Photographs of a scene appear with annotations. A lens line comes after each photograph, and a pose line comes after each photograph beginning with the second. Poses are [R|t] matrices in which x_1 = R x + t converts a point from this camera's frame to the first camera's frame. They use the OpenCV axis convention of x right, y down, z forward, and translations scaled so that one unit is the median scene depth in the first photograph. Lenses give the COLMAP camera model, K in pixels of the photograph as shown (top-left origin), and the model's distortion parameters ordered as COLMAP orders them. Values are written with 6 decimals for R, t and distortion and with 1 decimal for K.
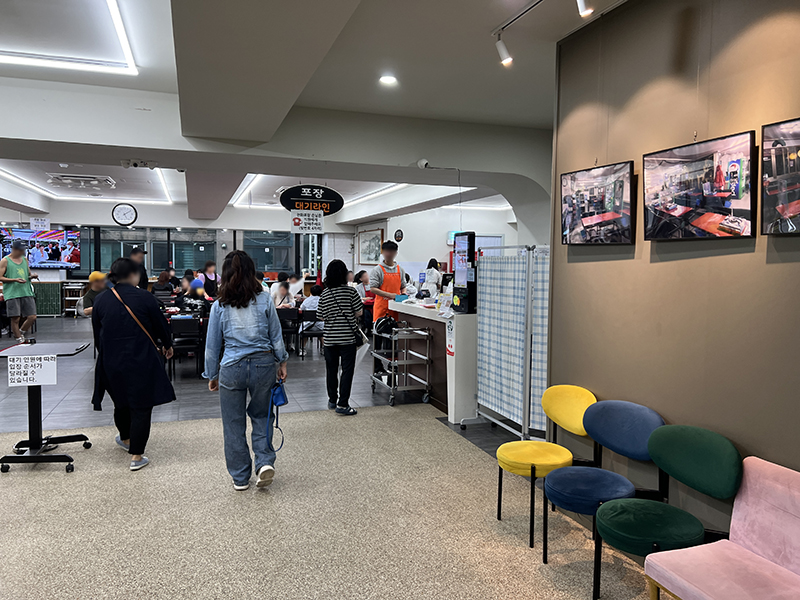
lens RADIAL K [[613.1, 0, 402.6], [0, 613.1, 300.6], [0, 0, 1]] dist [0.045266, -0.037288]
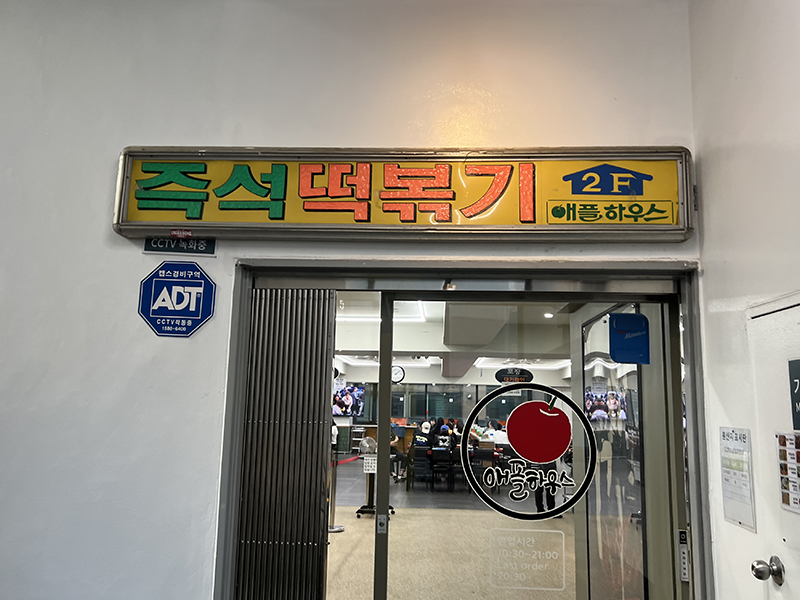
lens RADIAL K [[724.7, 0, 398.1], [0, 724.7, 301.5], [0, 0, 1]] dist [0.199671, 0.001280]
pose [[0.928103, -0.050020, -0.368949, 0.144744], [-0.030206, 0.977552, -0.208516, 0.034745], [0.371097, 0.204669, 0.905758, -0.470182]]
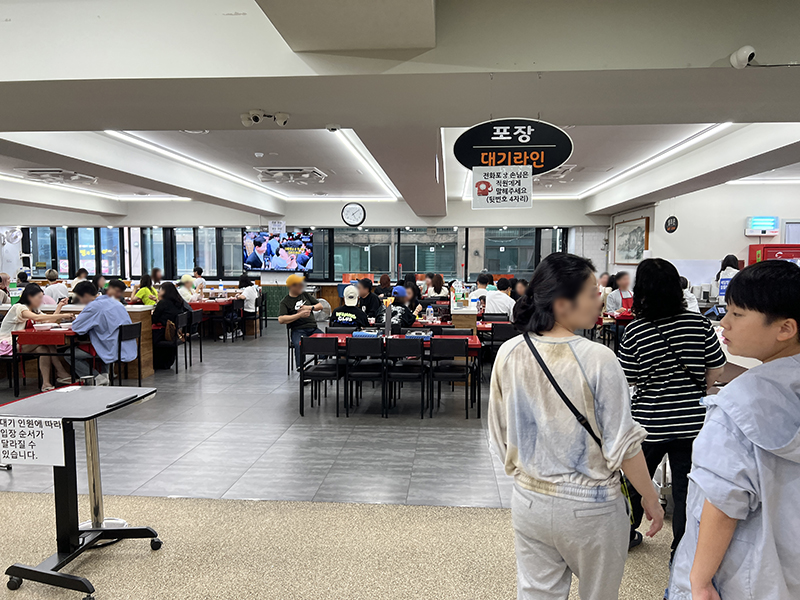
lens RADIAL K [[613.1, 0, 397.3], [0, 613.1, 305.1], [0, 0, 1]] dist [0.045266, -0.037288]
pose [[0.914948, 0.018351, -0.403155, -0.006463], [-0.016193, 0.999831, 0.008761, -0.010145], [0.403248, -0.001488, 0.915090, 0.180472]]
